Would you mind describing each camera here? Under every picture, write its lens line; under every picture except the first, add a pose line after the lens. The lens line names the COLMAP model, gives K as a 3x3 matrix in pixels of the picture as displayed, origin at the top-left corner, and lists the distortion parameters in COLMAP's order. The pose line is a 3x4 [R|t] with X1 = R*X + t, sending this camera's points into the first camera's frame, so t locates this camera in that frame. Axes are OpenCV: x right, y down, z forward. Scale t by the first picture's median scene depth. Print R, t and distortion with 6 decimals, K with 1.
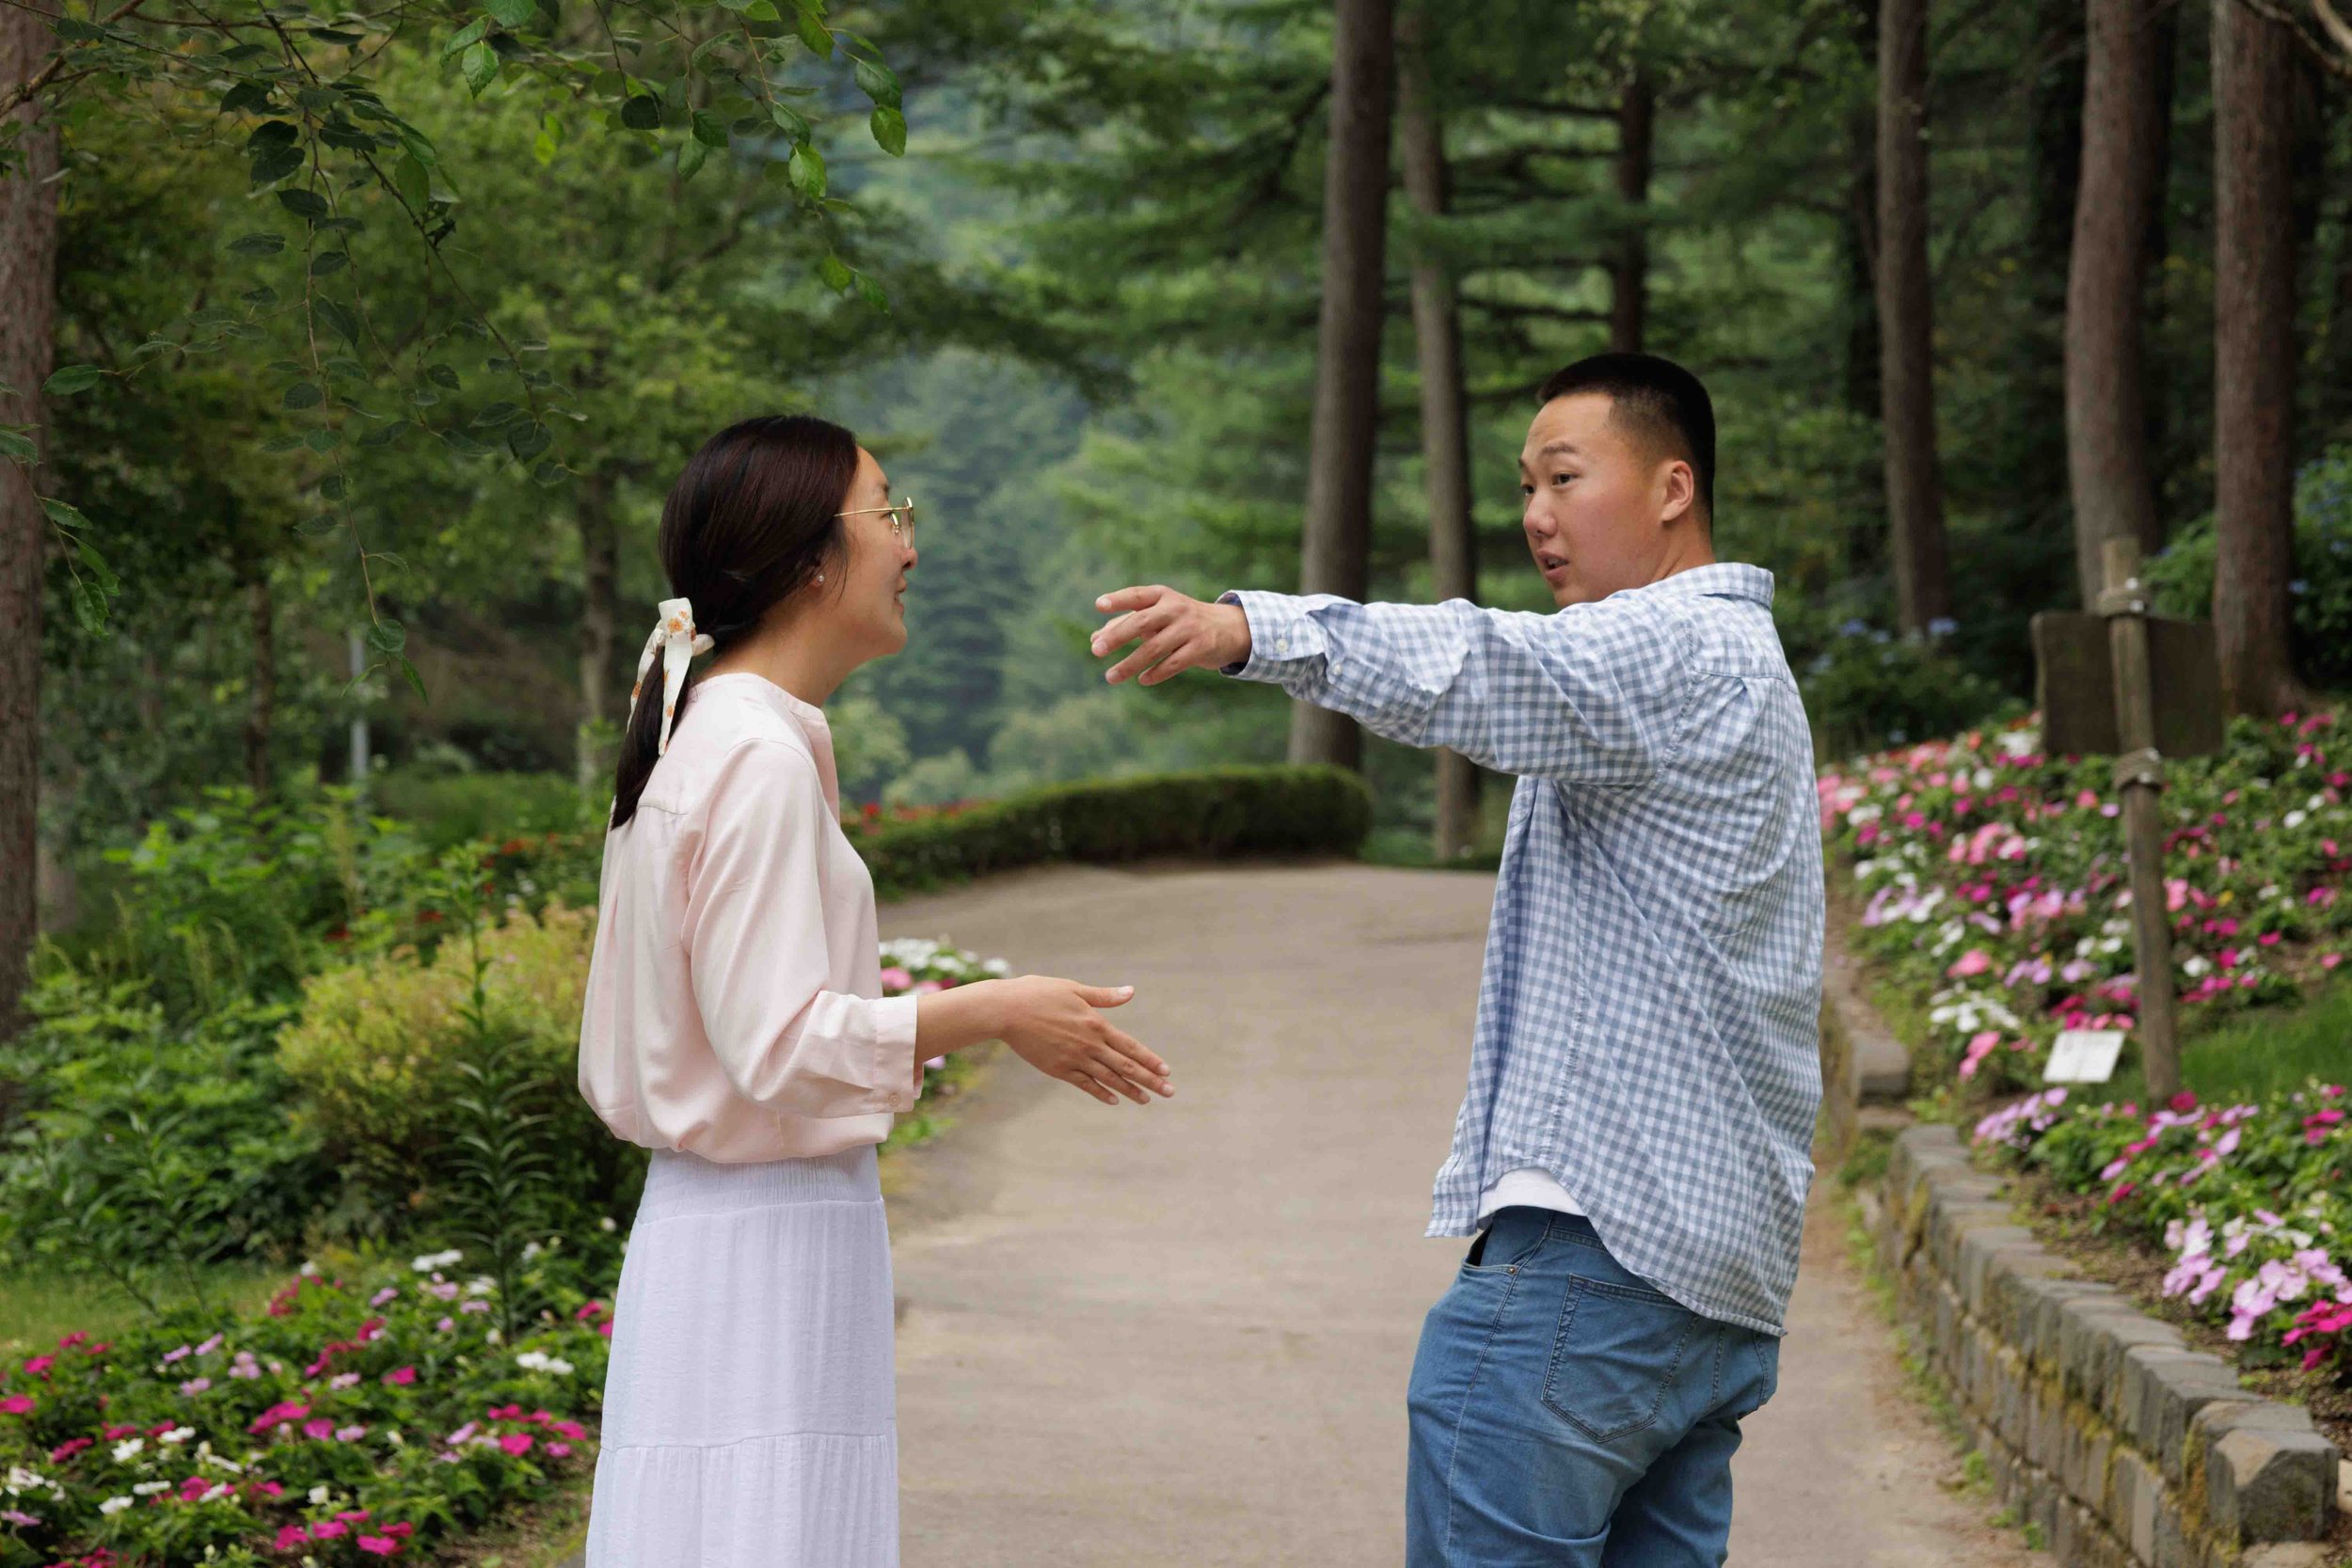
lens RADIAL K [[7123.0, 0, 1176.0], [0, 7123.0, 784.0], [0, 0, 1]] dist [0.116048, 0.732275]
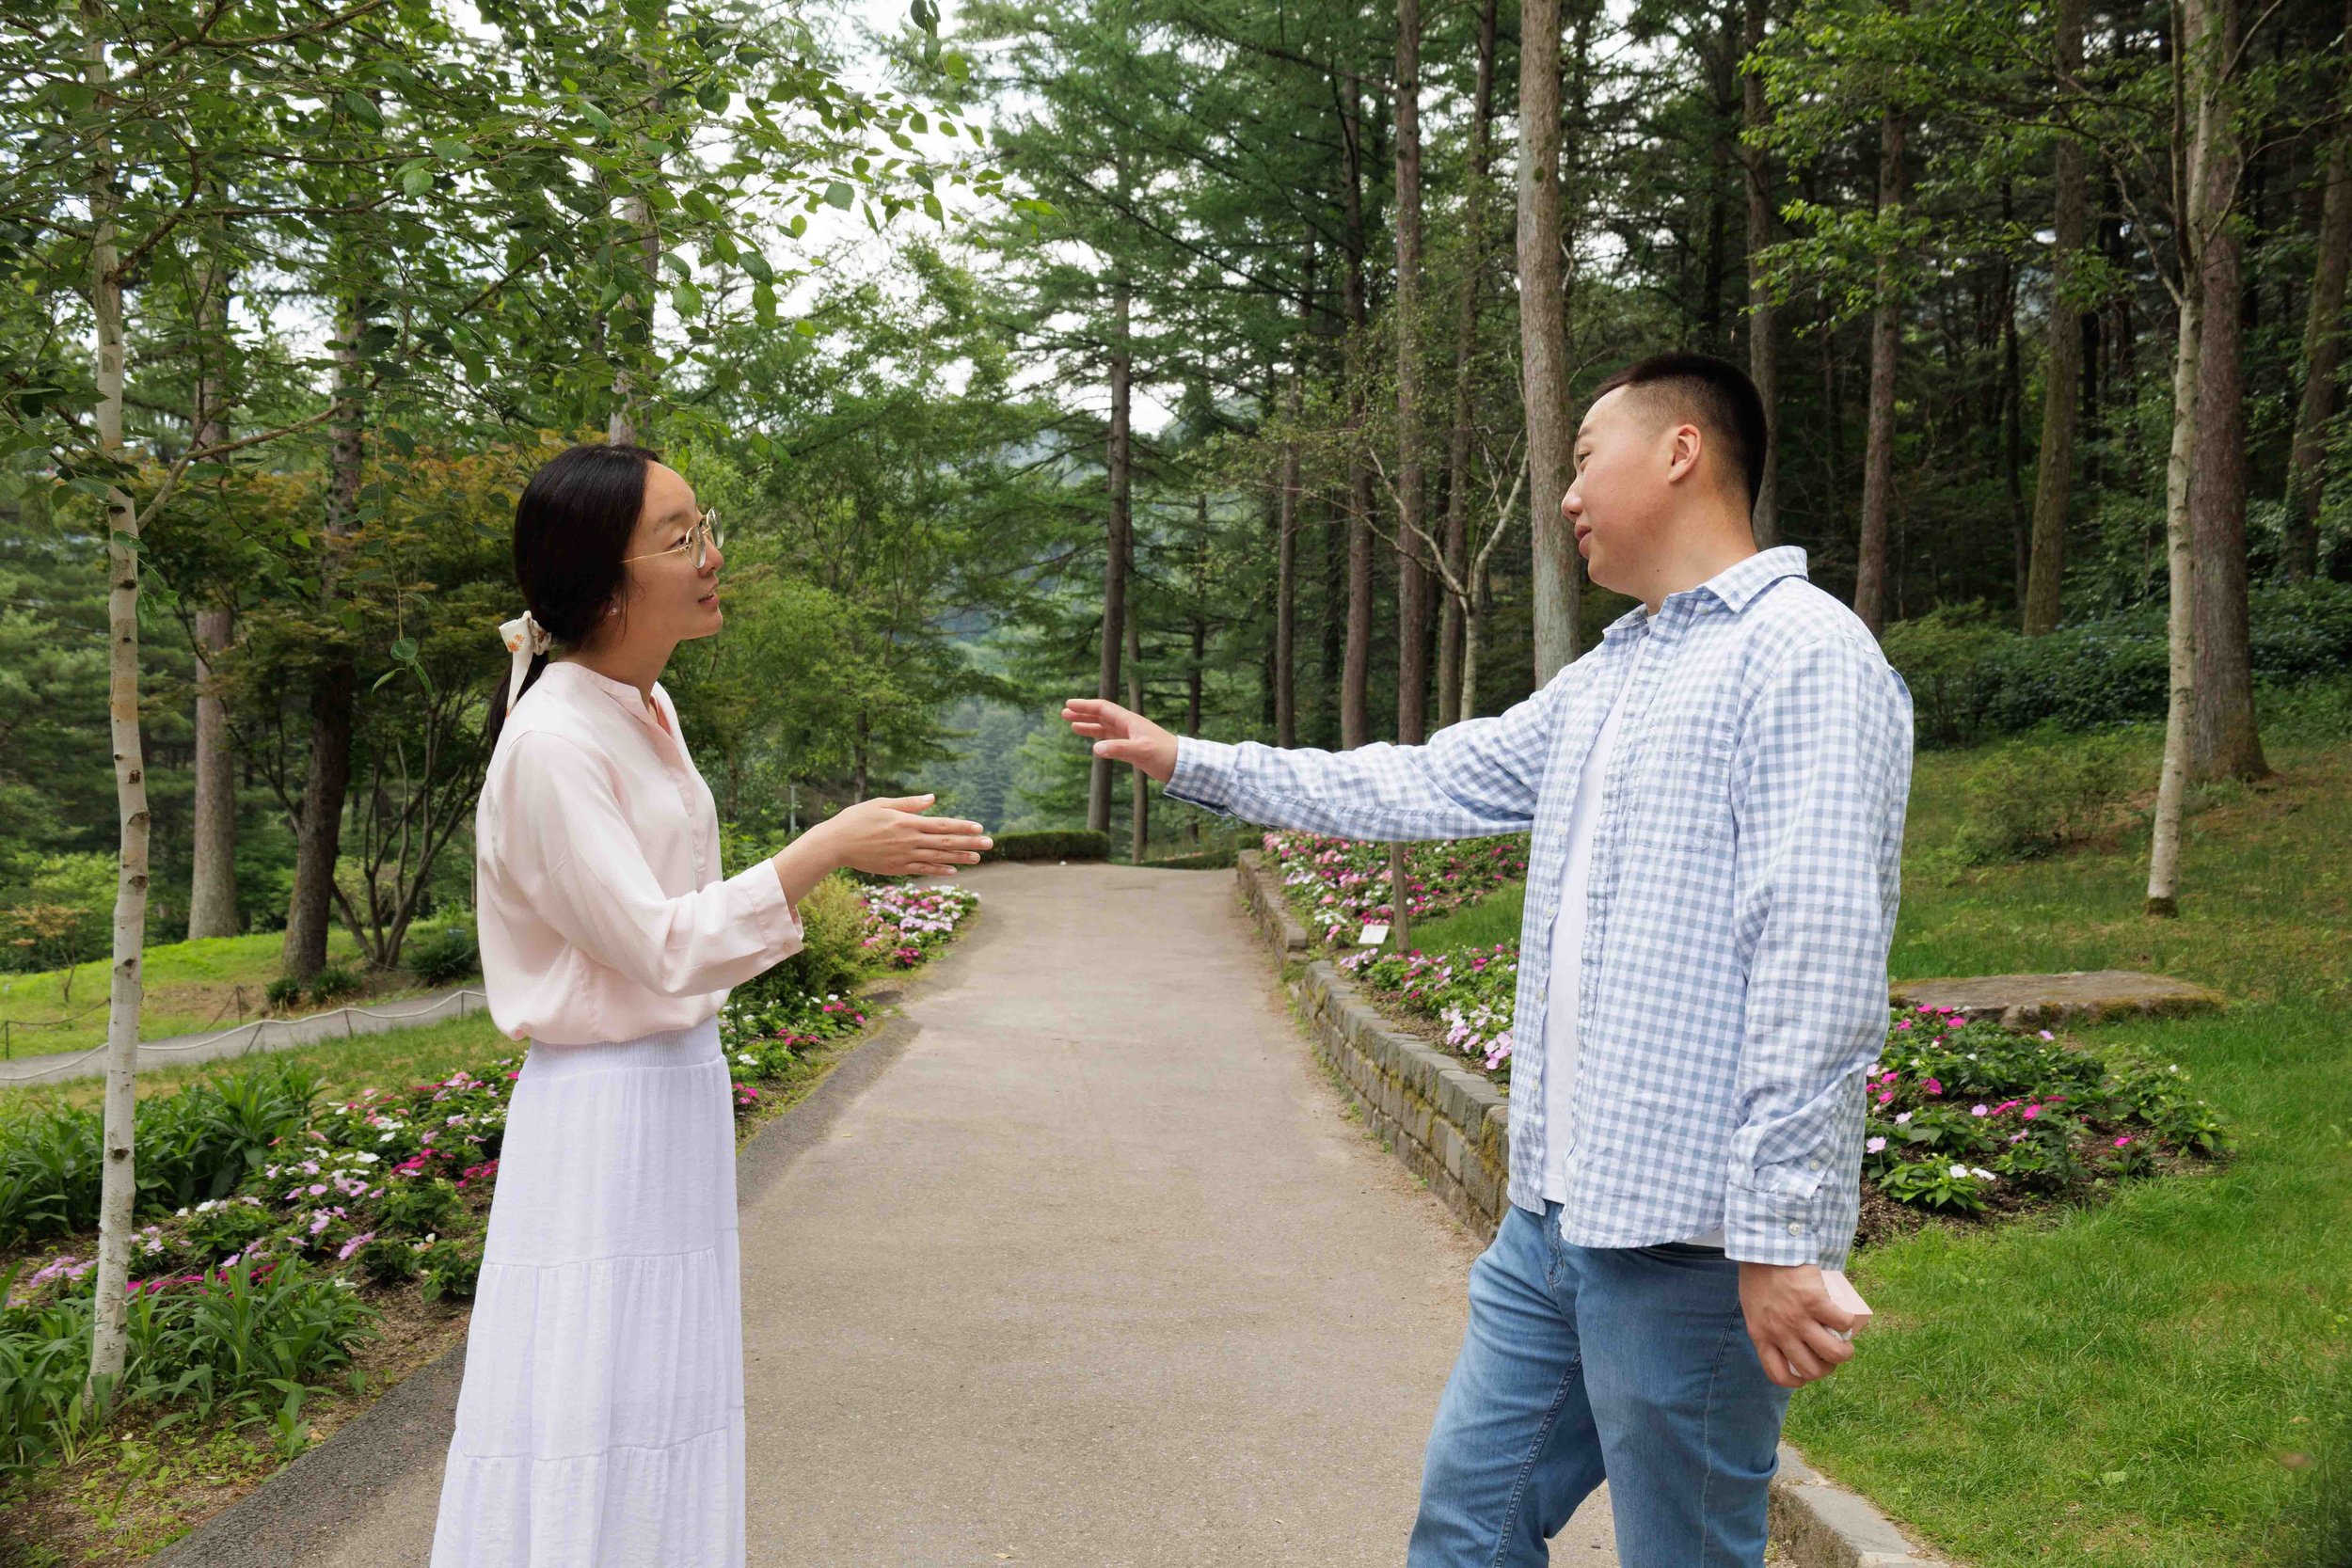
lens RADIAL K [[2085.4, 0, 1176.0], [0, 2085.4, 784.0], [0, 0, 1]] dist [-0.009082, -0.001067]
pose [[0.998221, 0.018744, 0.056598, 0.008198], [-0.017059, 0.999401, -0.030120, 0.006757], [-0.057129, 0.029101, 0.997943, 0.227599]]
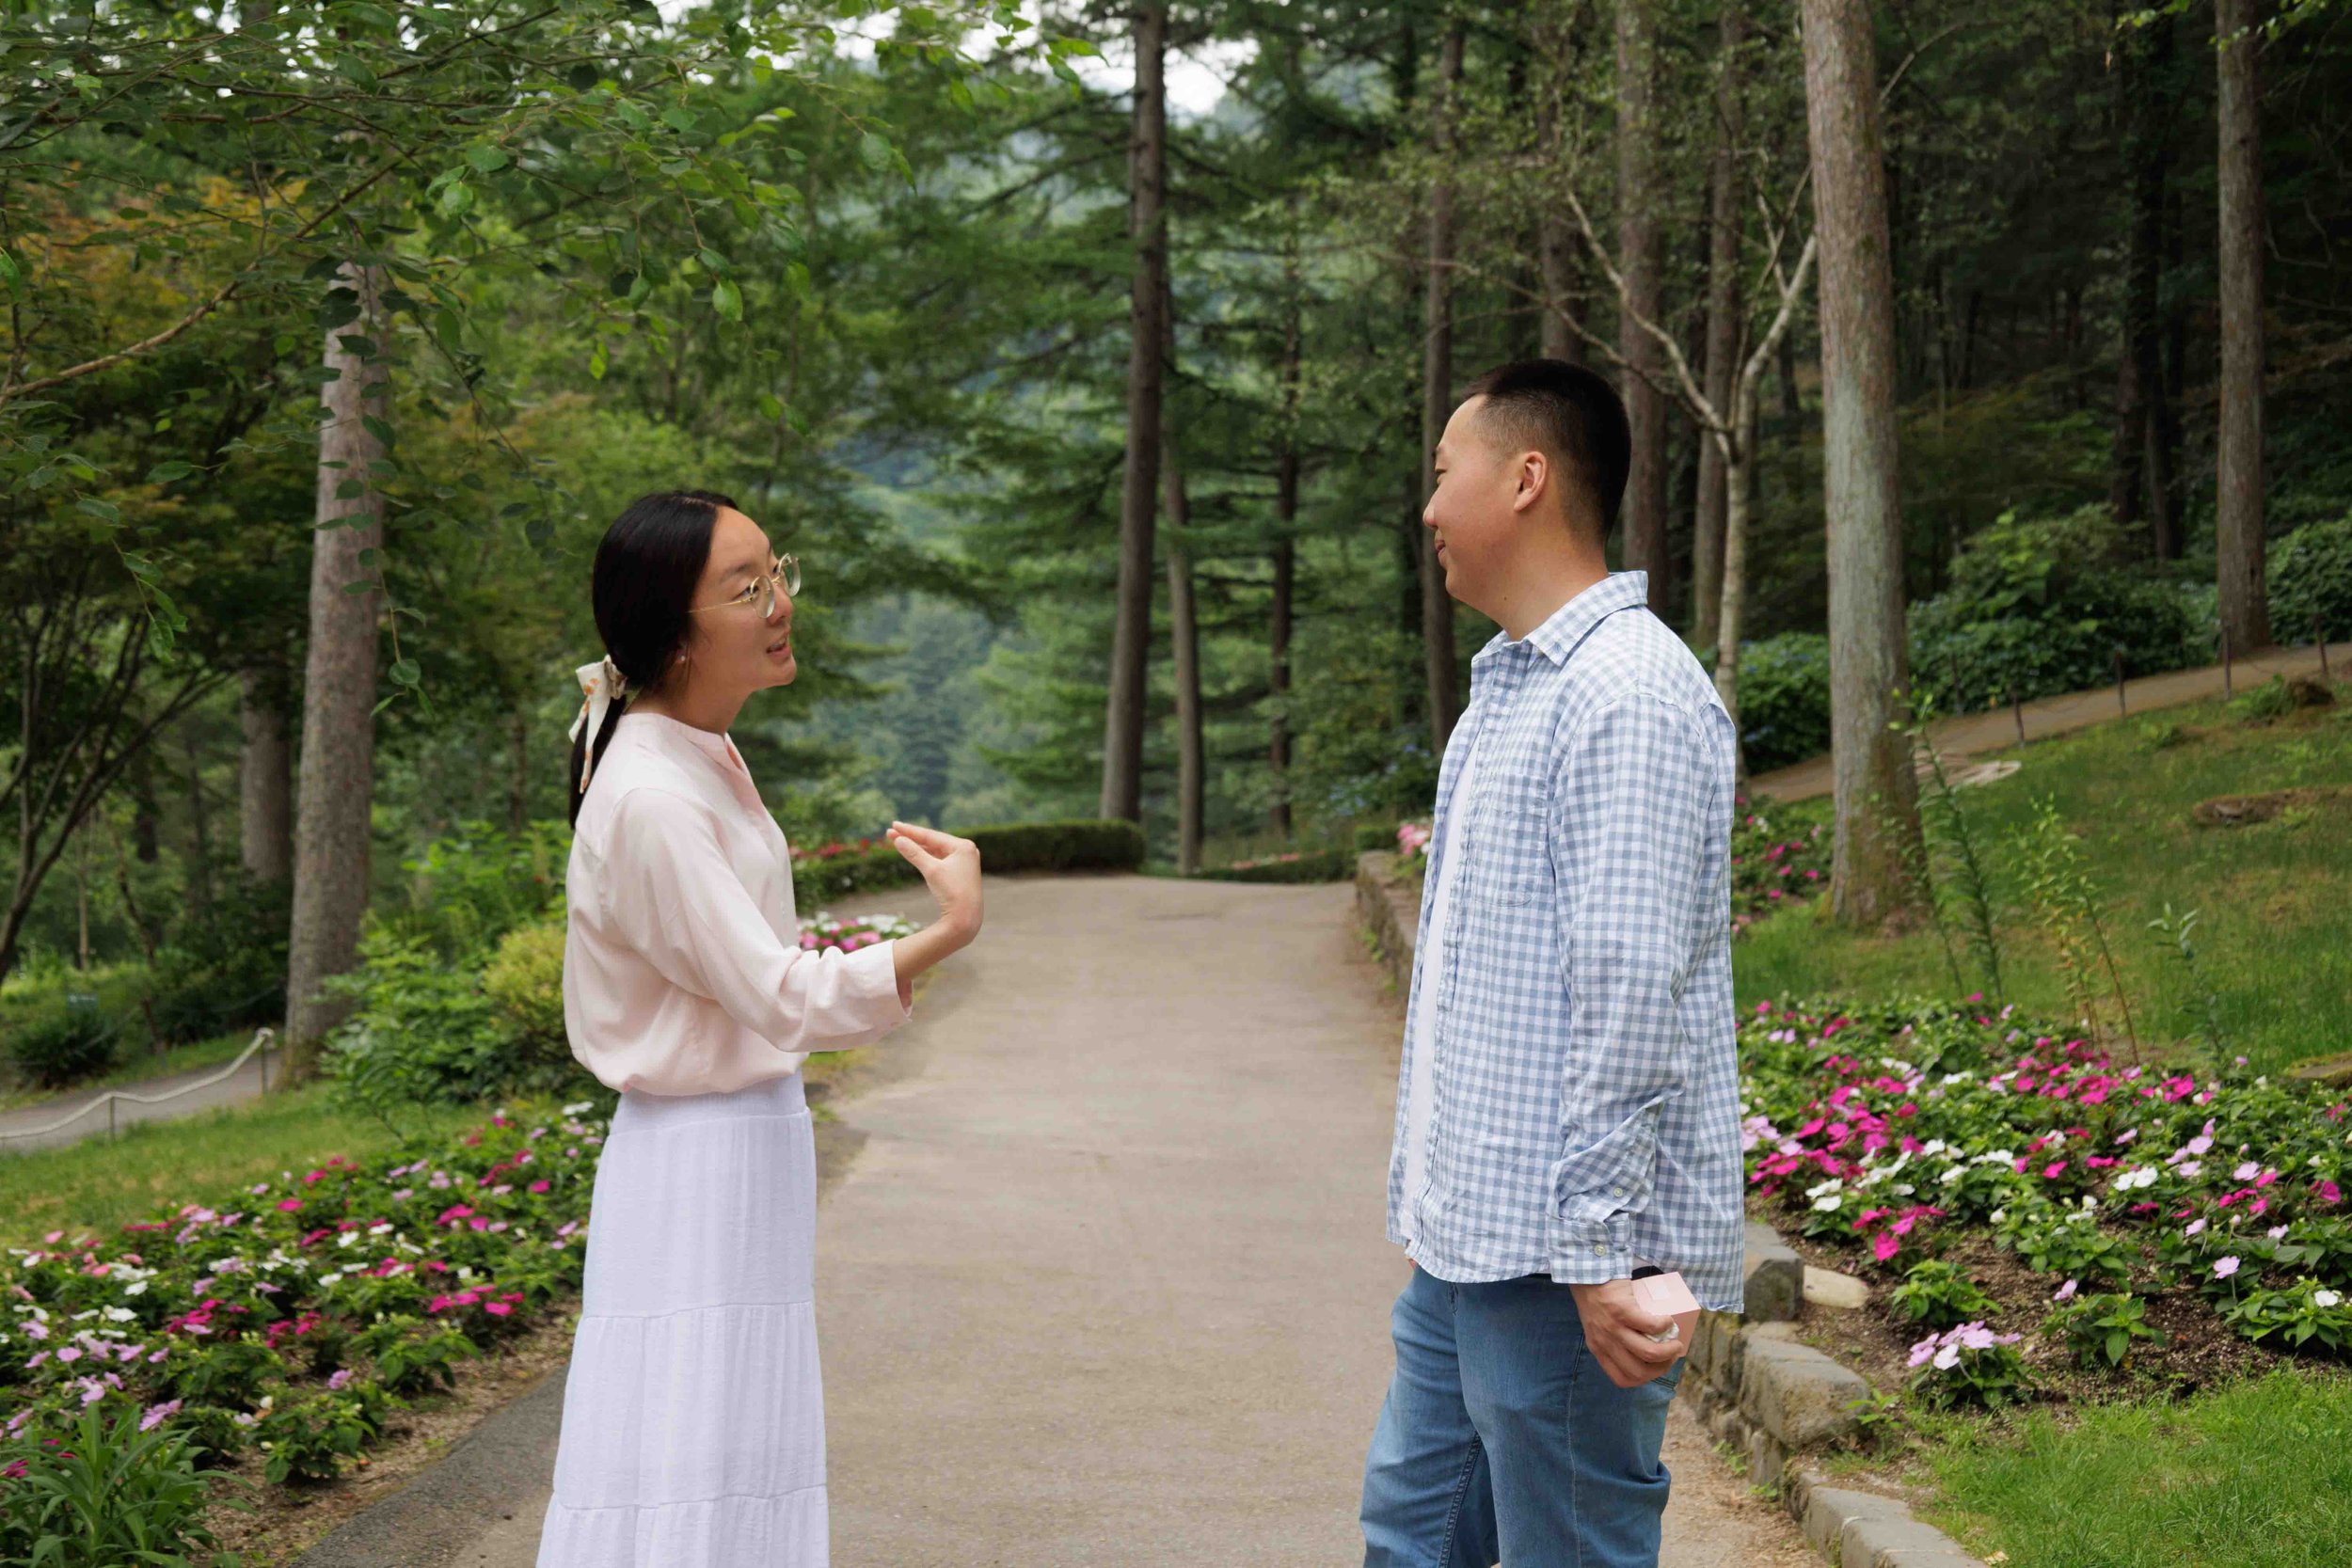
lens RADIAL K [[3707.2, 0, 1176.0], [0, 3707.2, 784.0], [0, 0, 1]] dist [0.020505, 0.064379]
pose [[0.999303, 0.007629, 0.036534, 0.001484], [-0.007097, 0.999867, -0.014669, 0.003492], [-0.036641, 0.014399, 0.999225, 0.127656]]
